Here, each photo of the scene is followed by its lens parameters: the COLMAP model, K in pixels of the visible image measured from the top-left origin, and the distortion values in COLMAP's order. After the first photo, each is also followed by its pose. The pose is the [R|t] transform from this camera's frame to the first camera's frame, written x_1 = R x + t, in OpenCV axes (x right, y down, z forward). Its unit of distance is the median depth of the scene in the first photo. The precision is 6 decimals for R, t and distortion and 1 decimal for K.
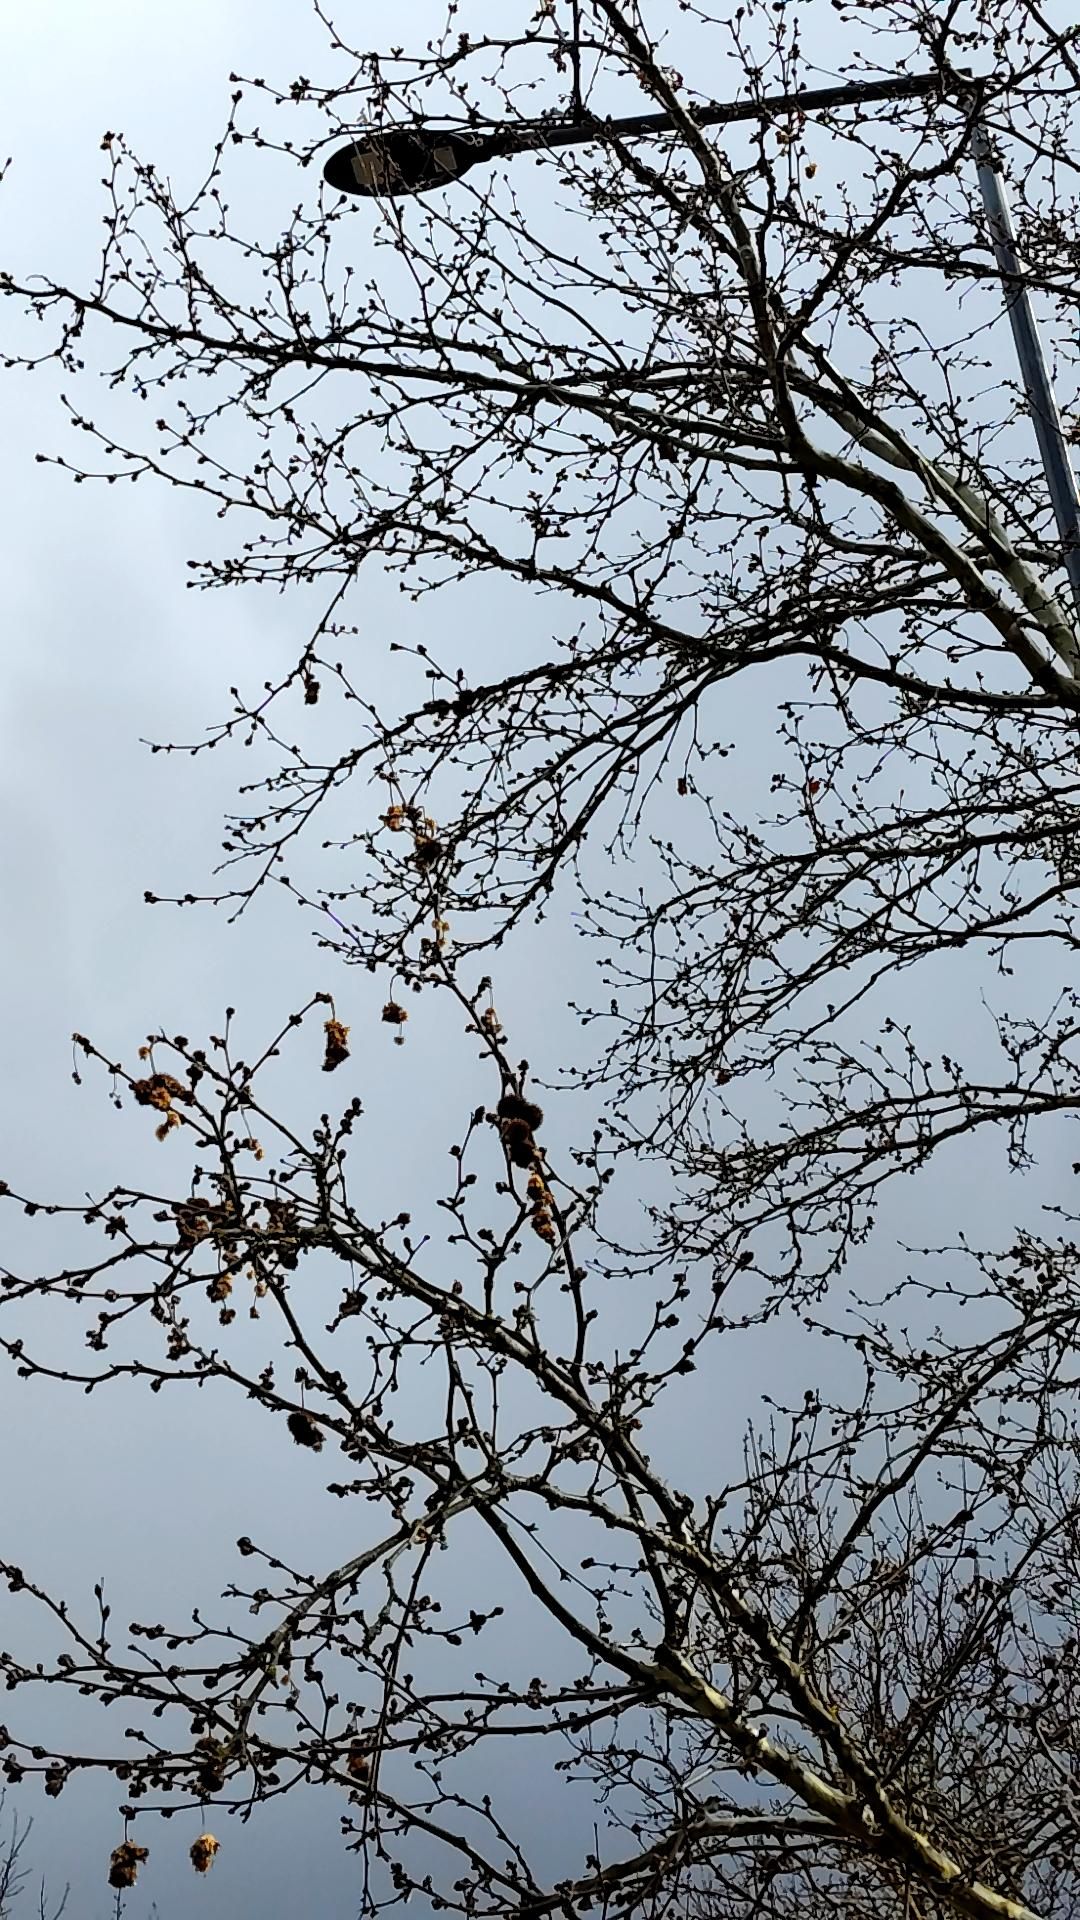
lens RADIAL K [[2804.1, 0, 540.0], [0, 2804.1, 960.0], [0, 0, 1]] dist [0.088748, -0.079403]
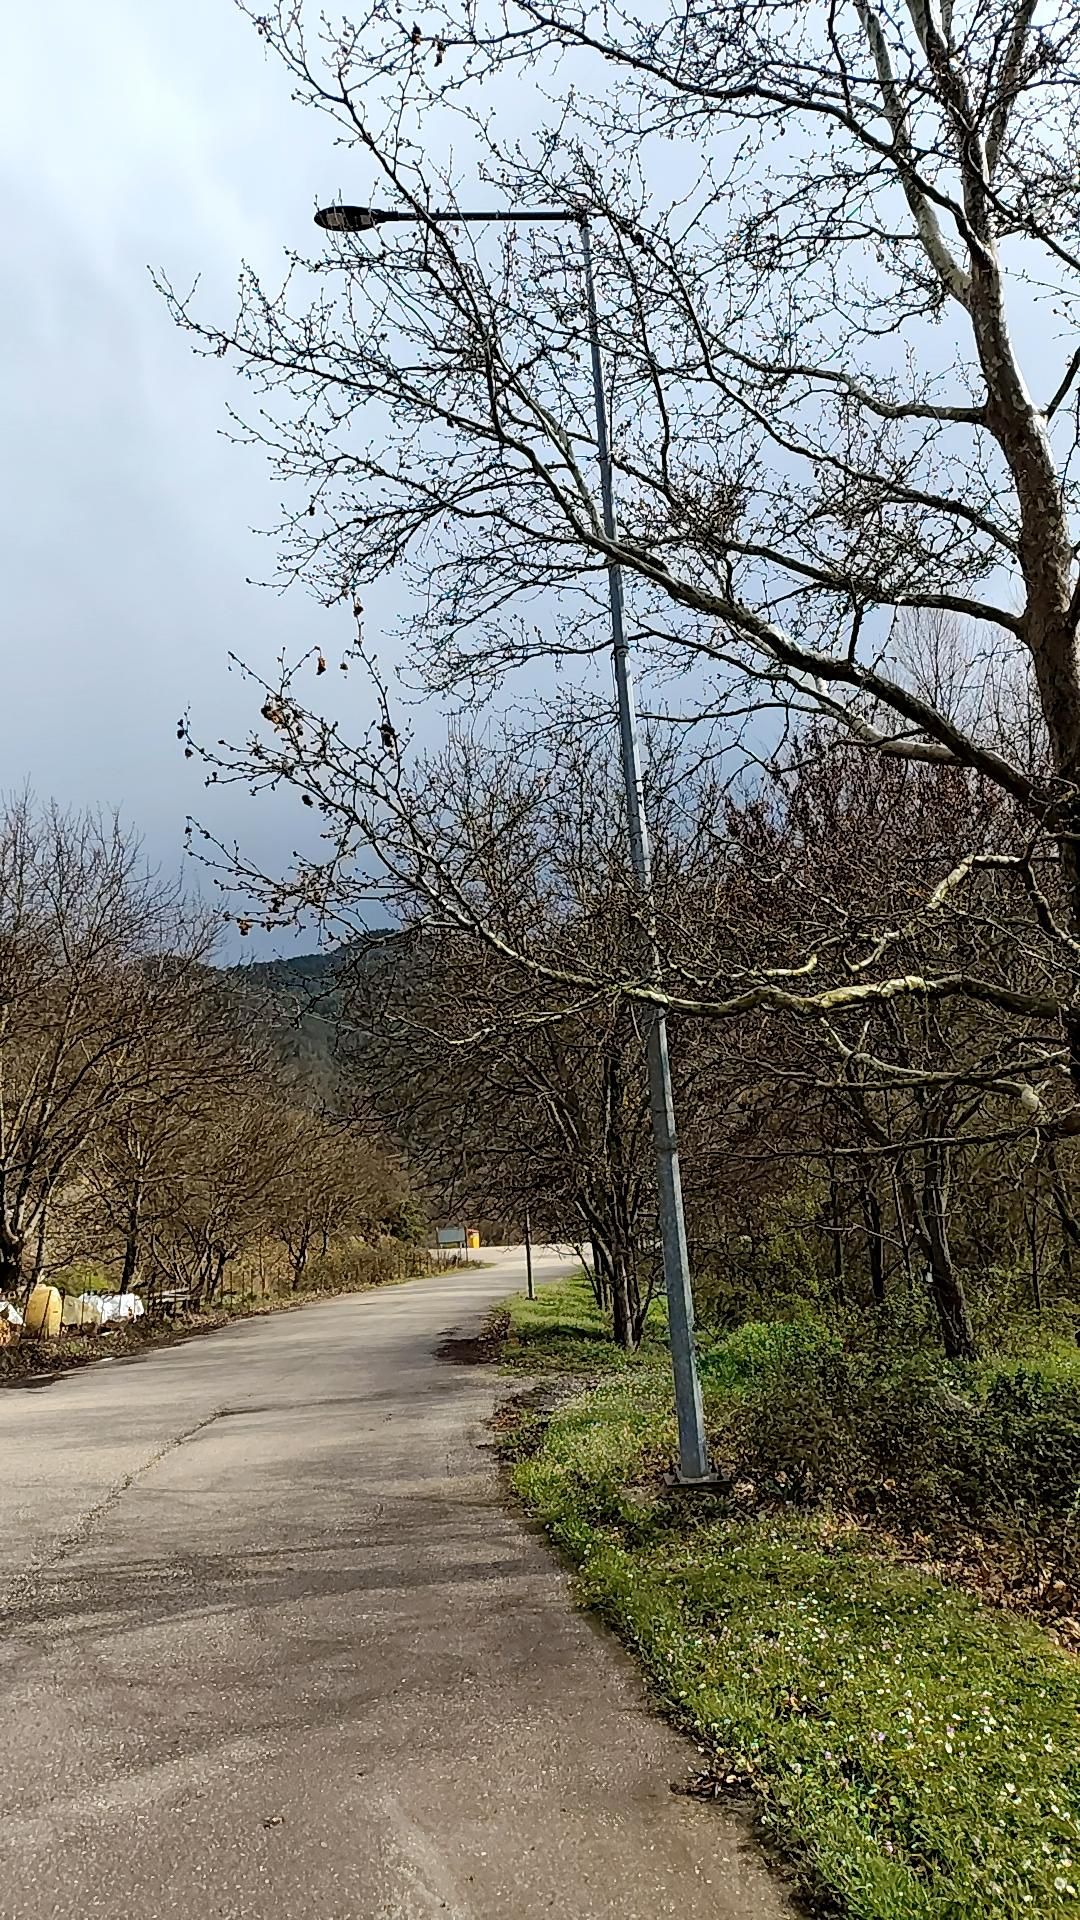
lens RADIAL K [[2804.1, 0, 540.0], [0, 2804.1, 960.0], [0, 0, 1]] dist [0.088748, -0.079403]
pose [[0.990971, 0.048256, 0.125094, -0.181515], [-0.100000, 0.887503, 0.449821, -0.950698], [-0.089314, -0.458269, 0.884315, -1.606640]]
